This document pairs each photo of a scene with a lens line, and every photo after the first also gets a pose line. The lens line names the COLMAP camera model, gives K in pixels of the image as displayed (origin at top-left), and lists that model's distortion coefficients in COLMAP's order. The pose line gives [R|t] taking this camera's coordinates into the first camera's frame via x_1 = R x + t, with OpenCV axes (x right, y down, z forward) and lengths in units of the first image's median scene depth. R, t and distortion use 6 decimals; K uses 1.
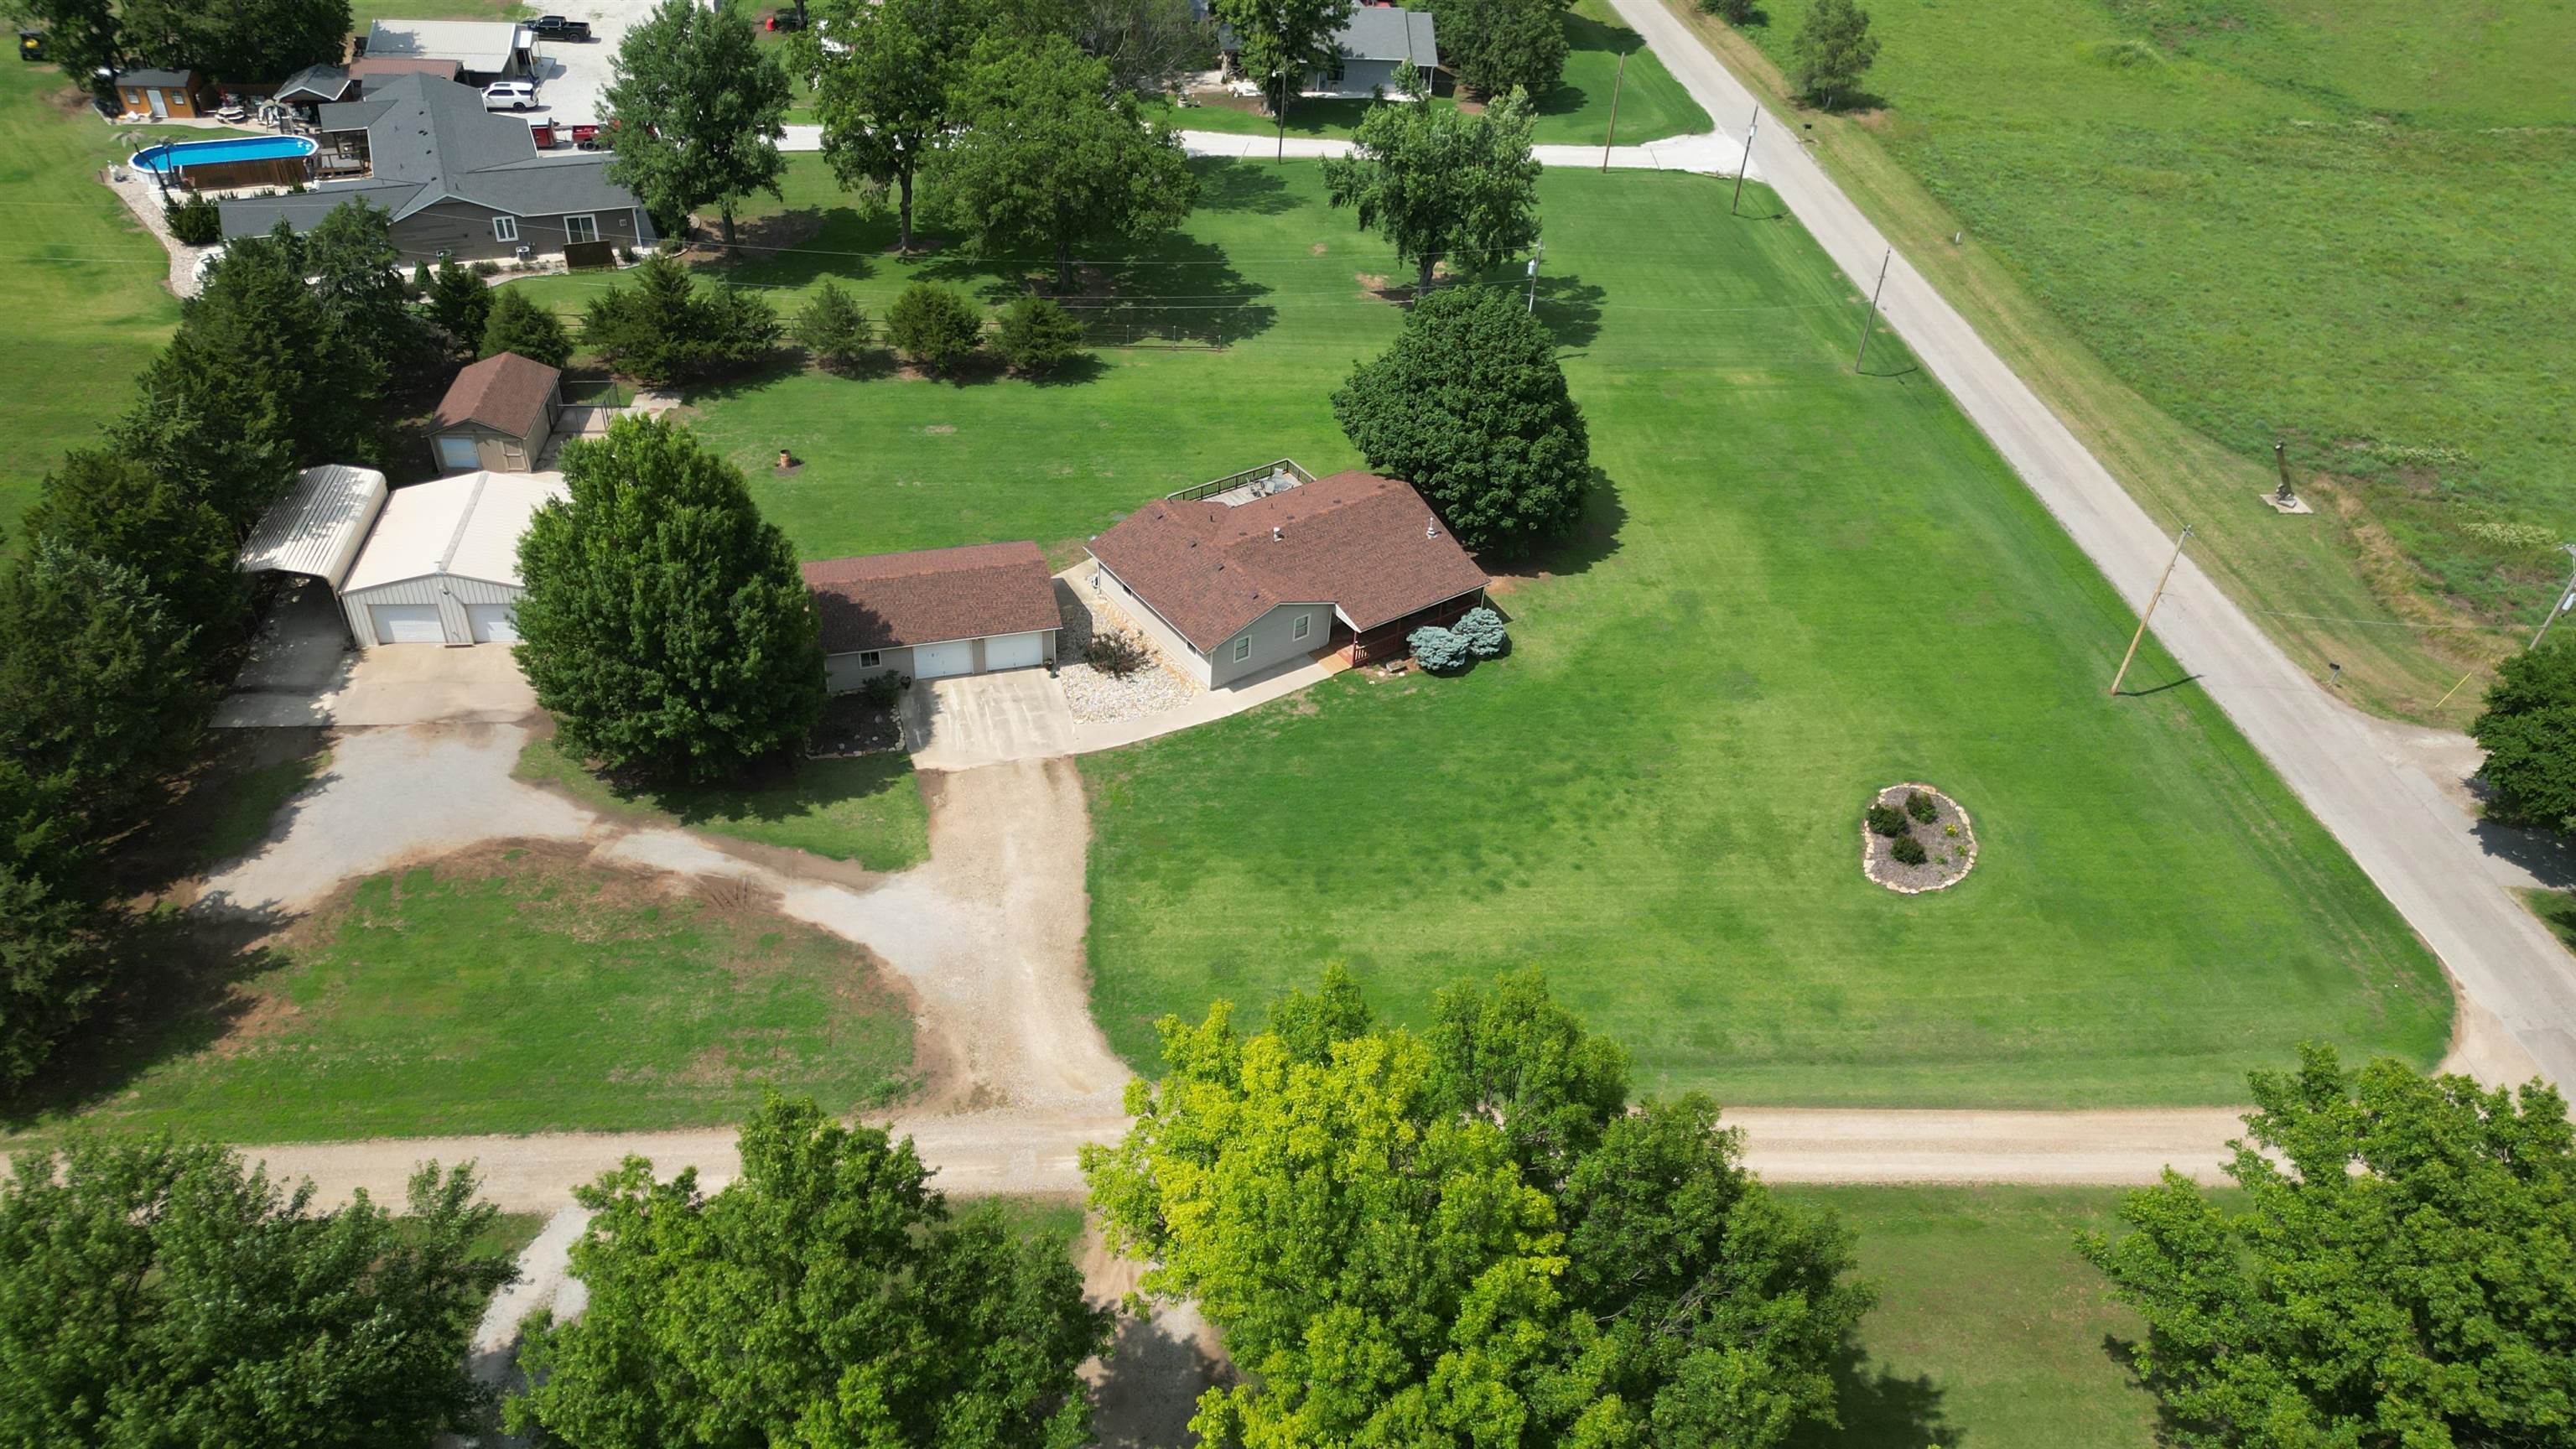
lens RADIAL K [[1811.1, 0, 1283.3], [0, 1811.1, 740.3], [0, 0, 1]] dist [0.062430, -0.048489]
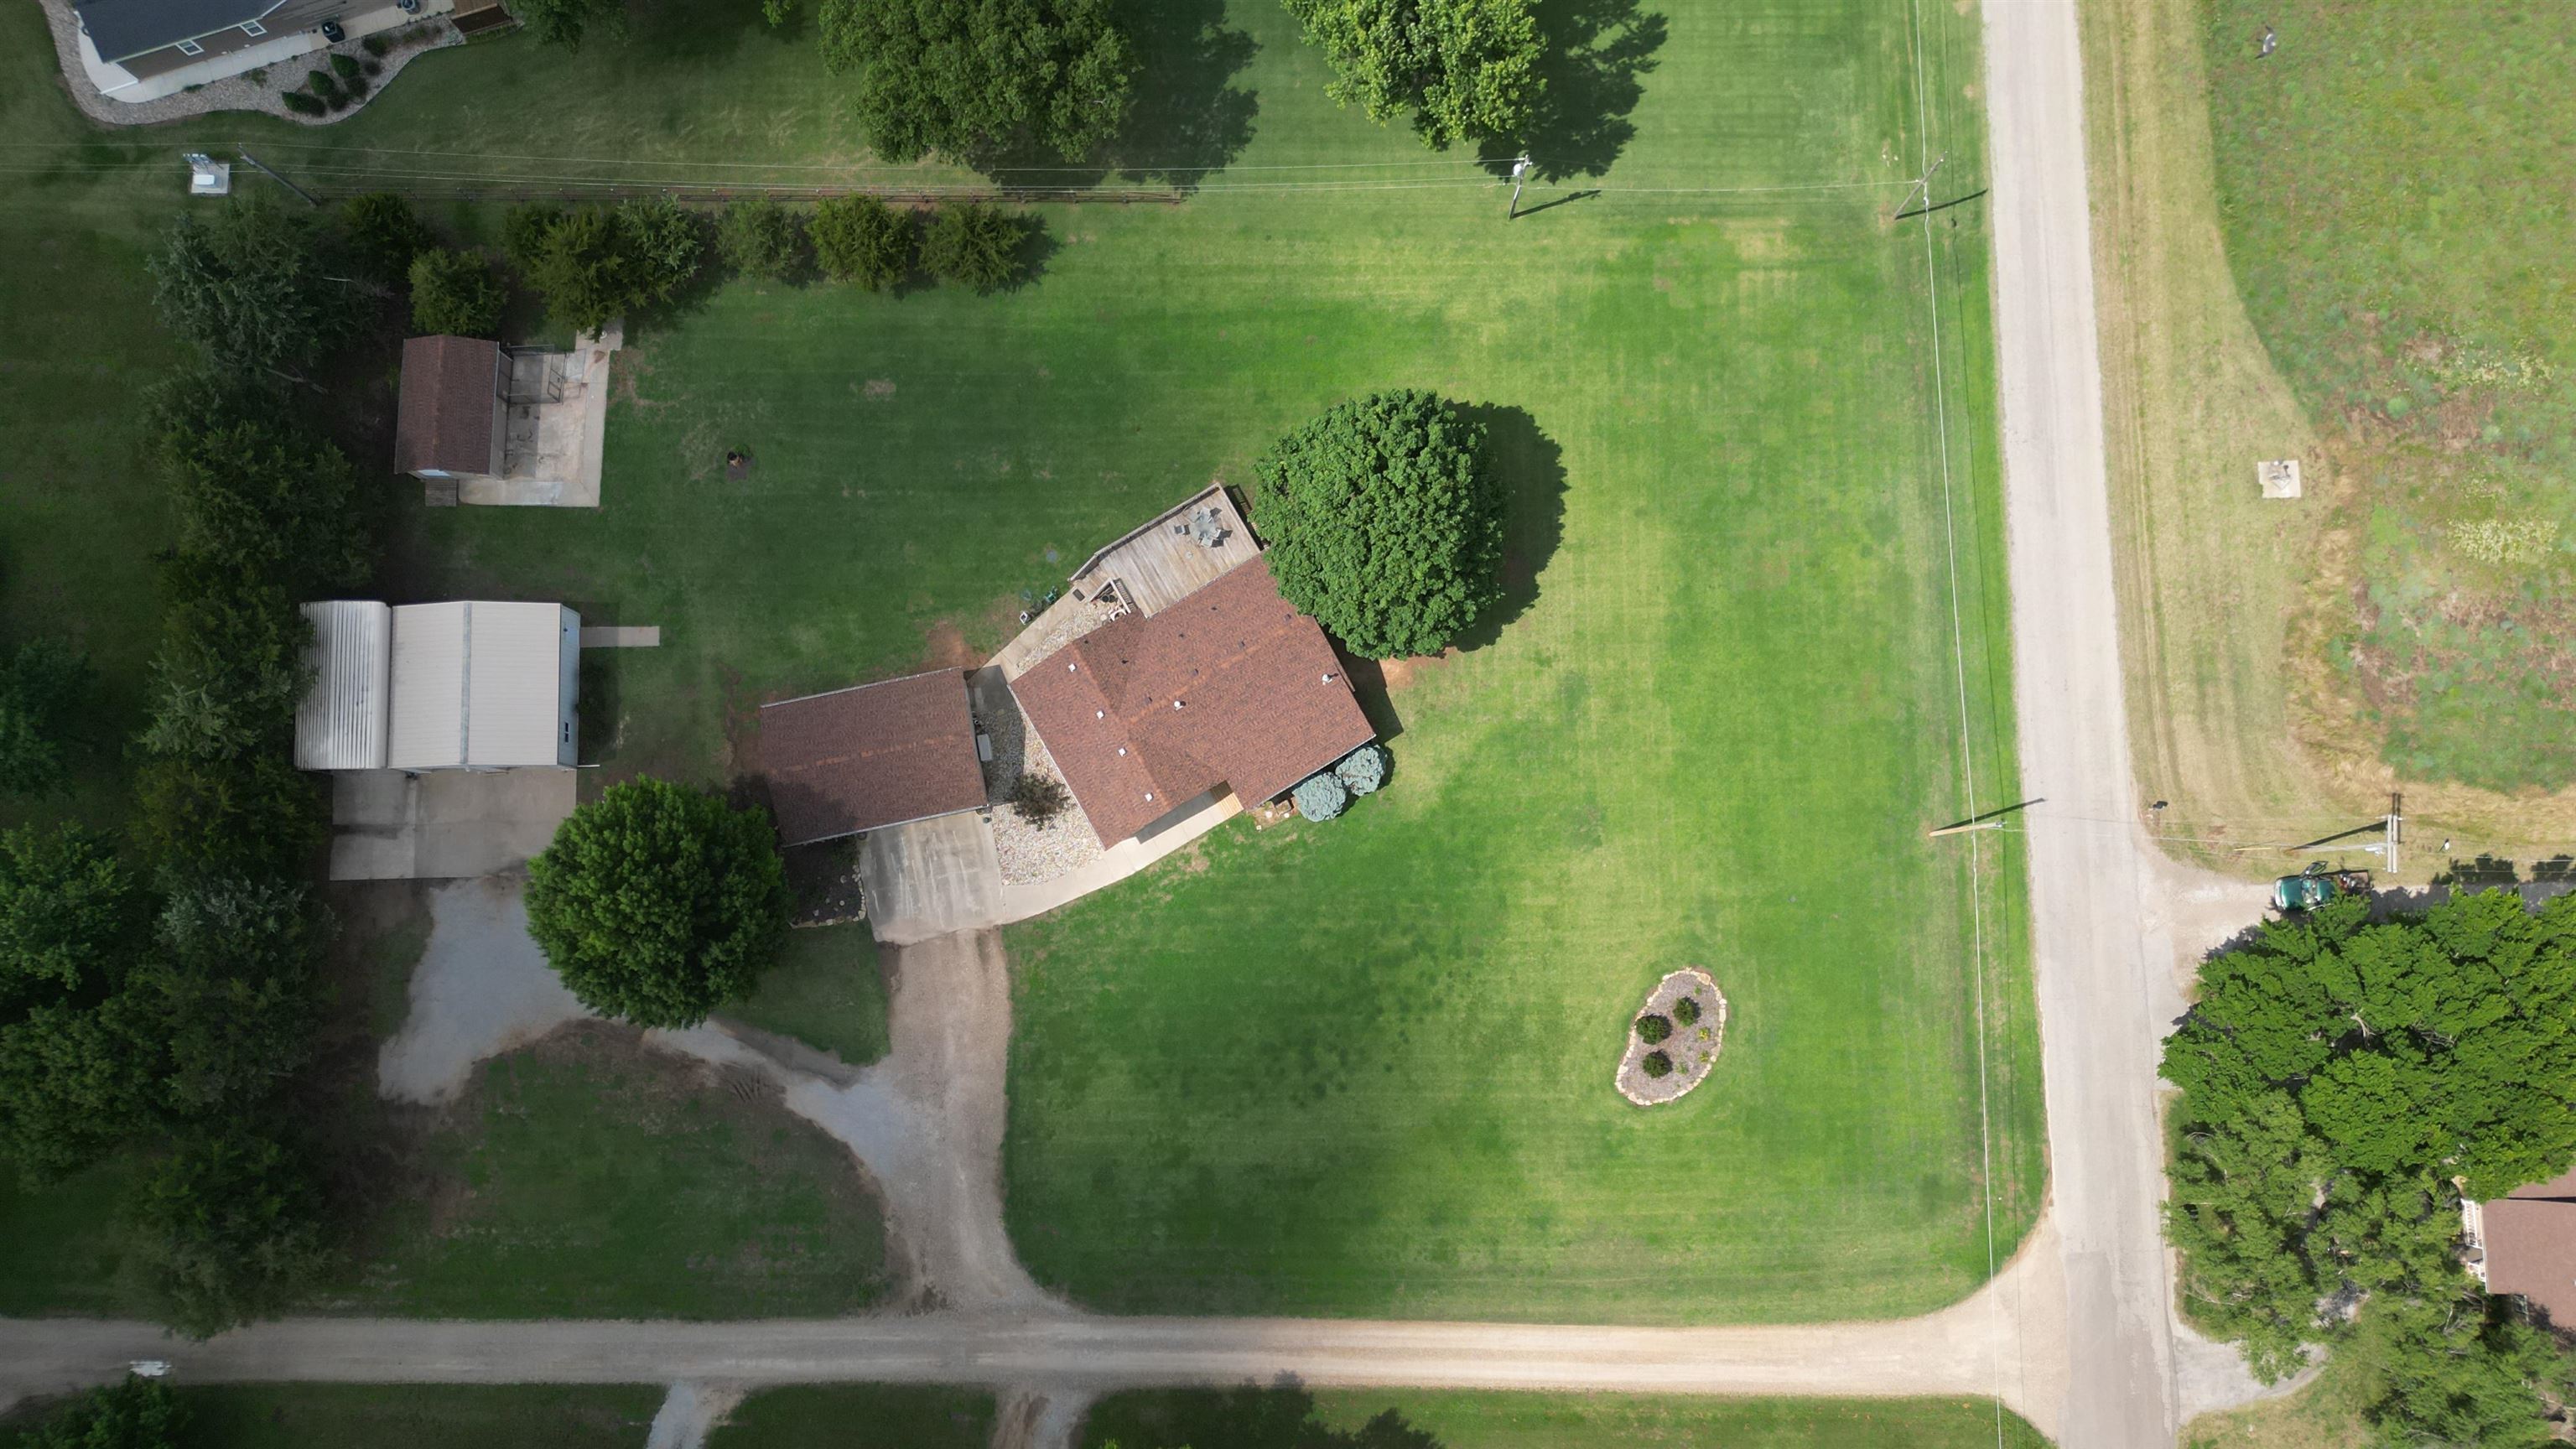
lens RADIAL K [[1811.1, 0, 1313.5], [0, 1811.1, 734.9], [0, 0, 1]] dist [0.062430, -0.048489]
pose [[0.993468, 0.083365, -0.077923, 0.189943], [-0.003766, 0.706438, 0.707765, -1.005246], [0.114051, -0.702849, 0.702137, 0.256642]]
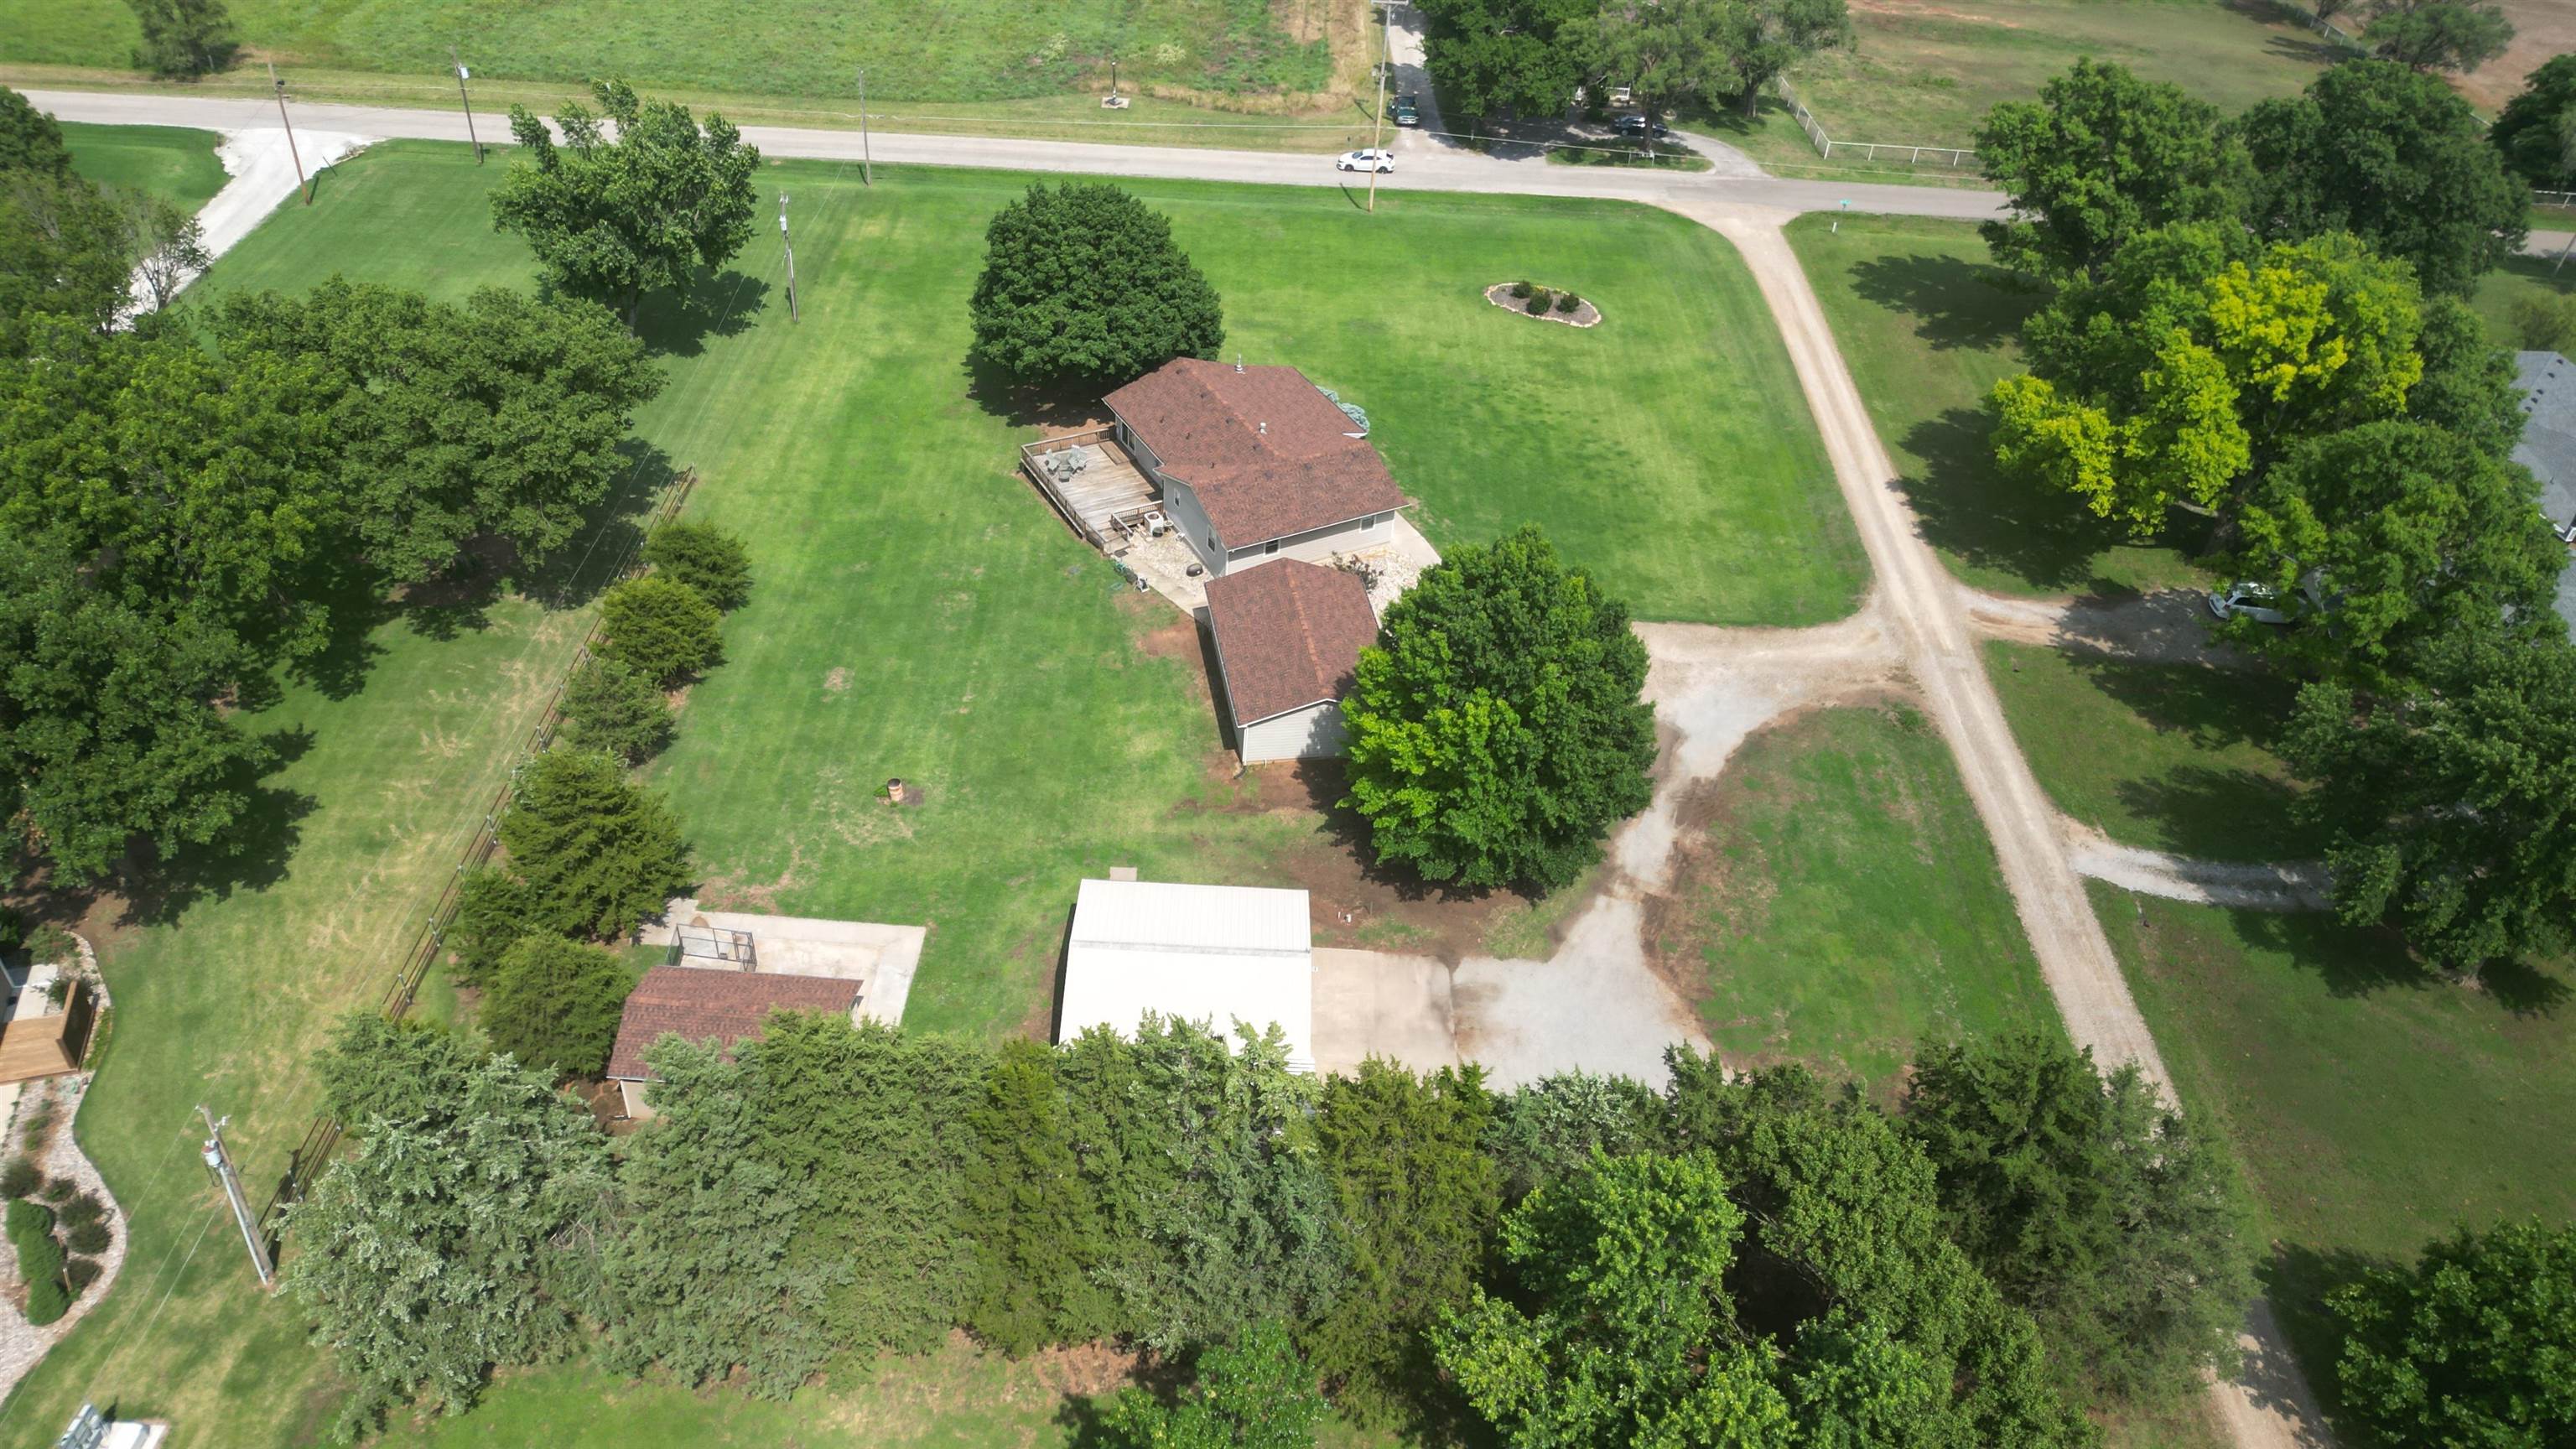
lens RADIAL K [[1811.1, 0, 1276.6], [0, 1811.1, 722.5], [0, 0, 1]] dist [0.062430, -0.048489]
pose [[0.125402, -0.659685, 0.741006, -1.050045], [0.573679, 0.657587, 0.488336, -0.596304], [-0.809424, 0.363861, 0.460910, 0.638542]]
